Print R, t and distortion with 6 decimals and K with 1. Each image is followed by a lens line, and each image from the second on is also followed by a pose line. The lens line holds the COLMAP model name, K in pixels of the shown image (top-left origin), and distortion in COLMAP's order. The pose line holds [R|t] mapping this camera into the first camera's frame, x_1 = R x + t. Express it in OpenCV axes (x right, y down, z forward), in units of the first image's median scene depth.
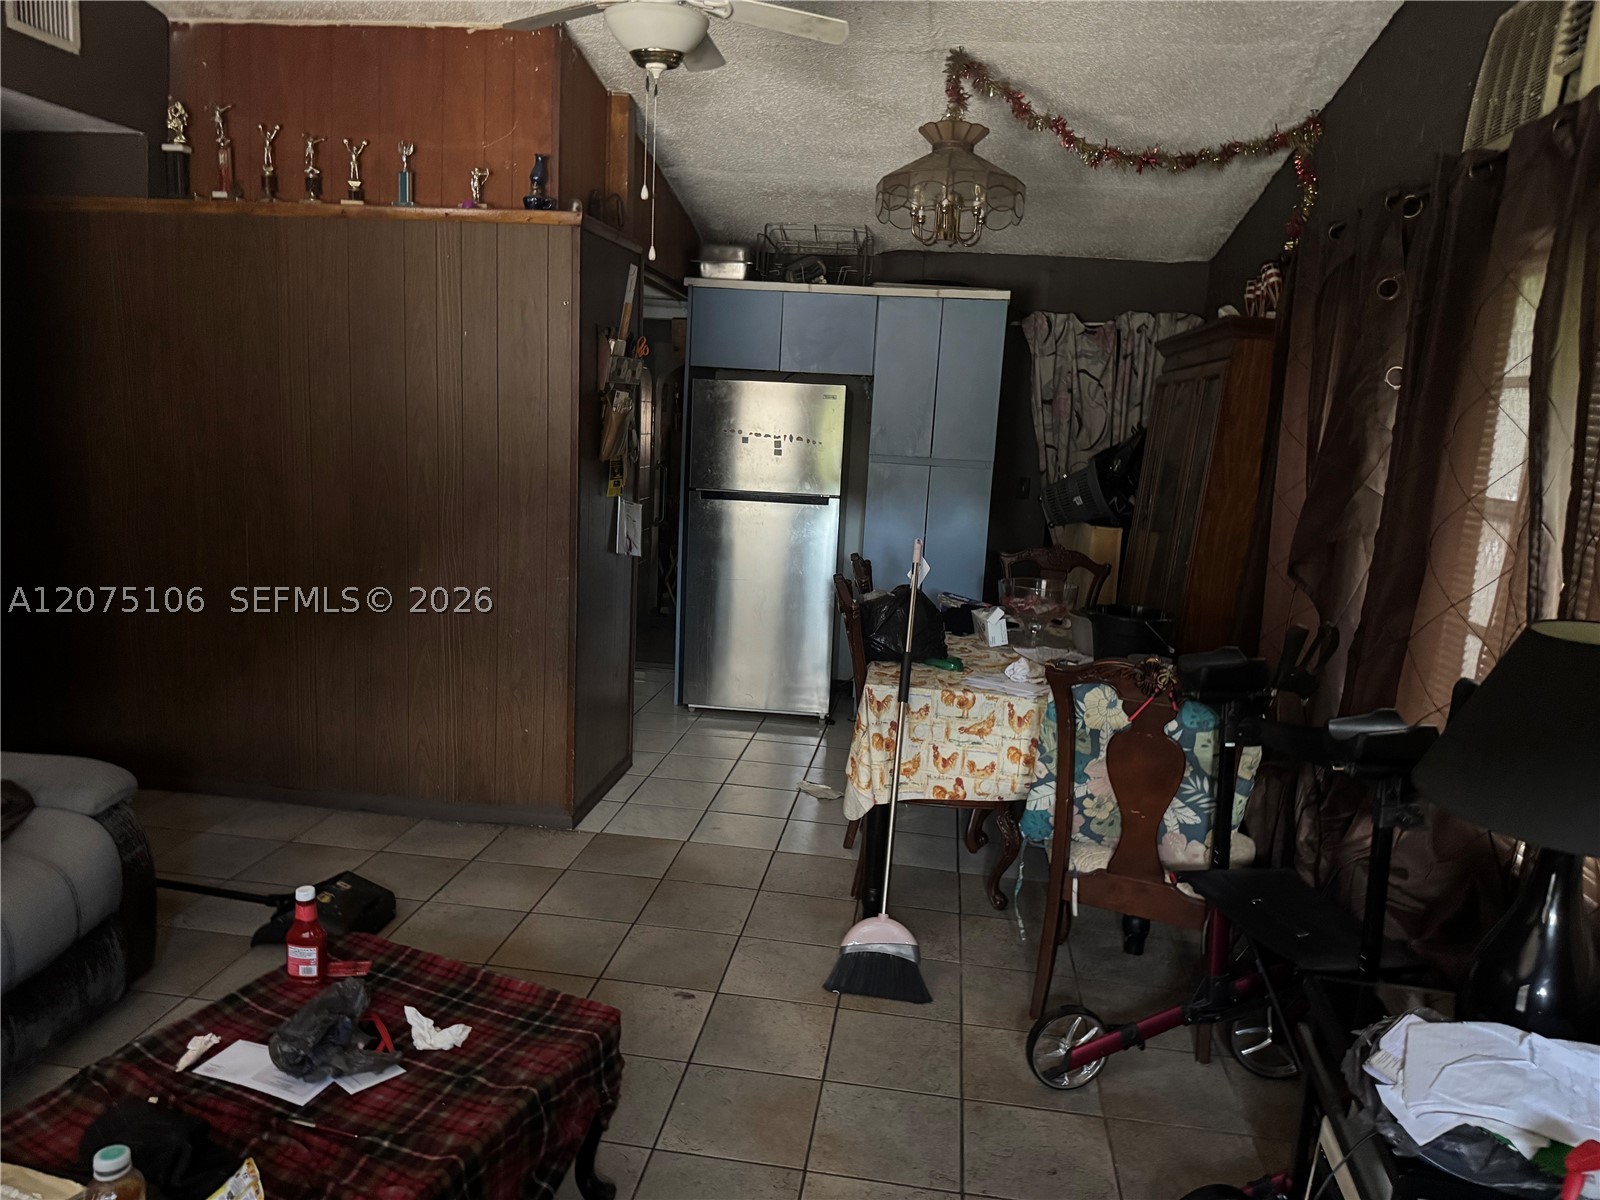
lens RADIAL K [[1113.3, 0, 804.2], [0, 1113.3, 595.7], [0, 0, 1]] dist [0.088769, -0.099250]
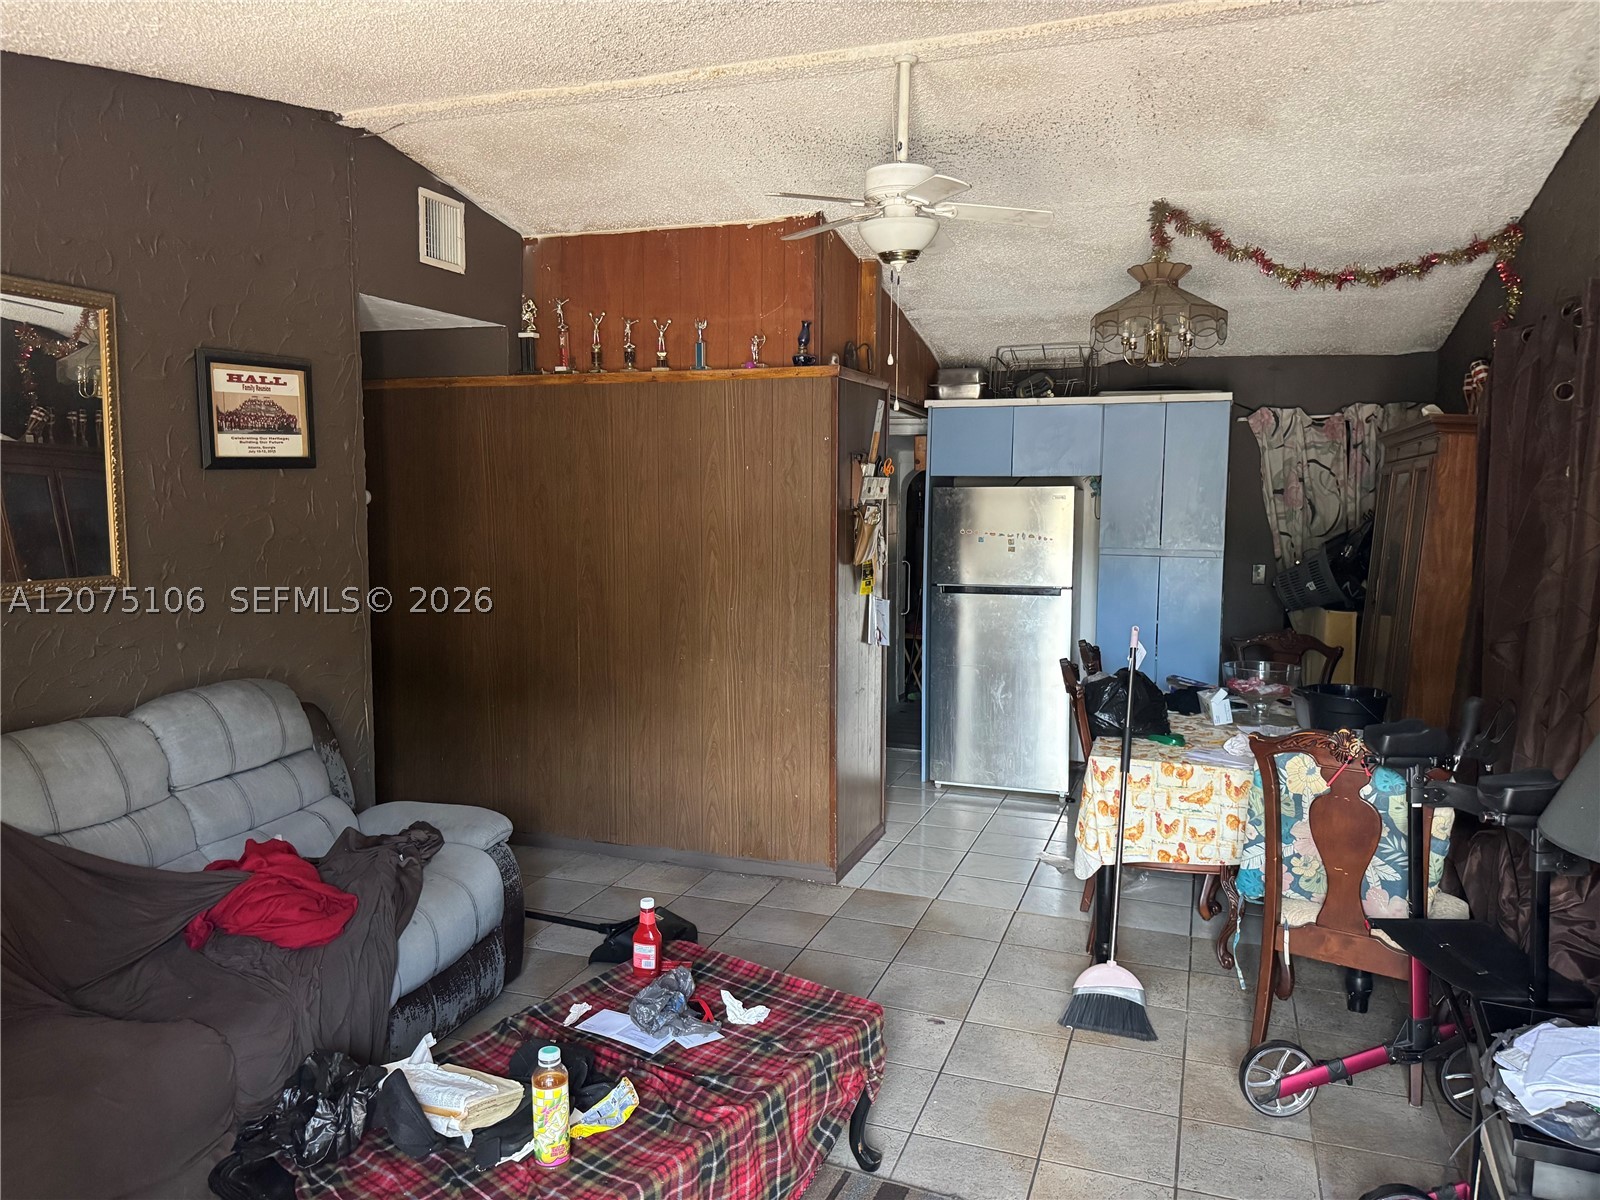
lens RADIAL K [[1117.5, 0, 791.0], [0, 1117.5, 591.1], [0, 0, 1]] dist [0.082434, -0.157874]
pose [[0.972939, -0.027785, -0.229385, 0.023726], [0.008195, 0.996269, -0.085917, 0.007518], [0.230916, 0.081712, 0.969536, -0.170354]]
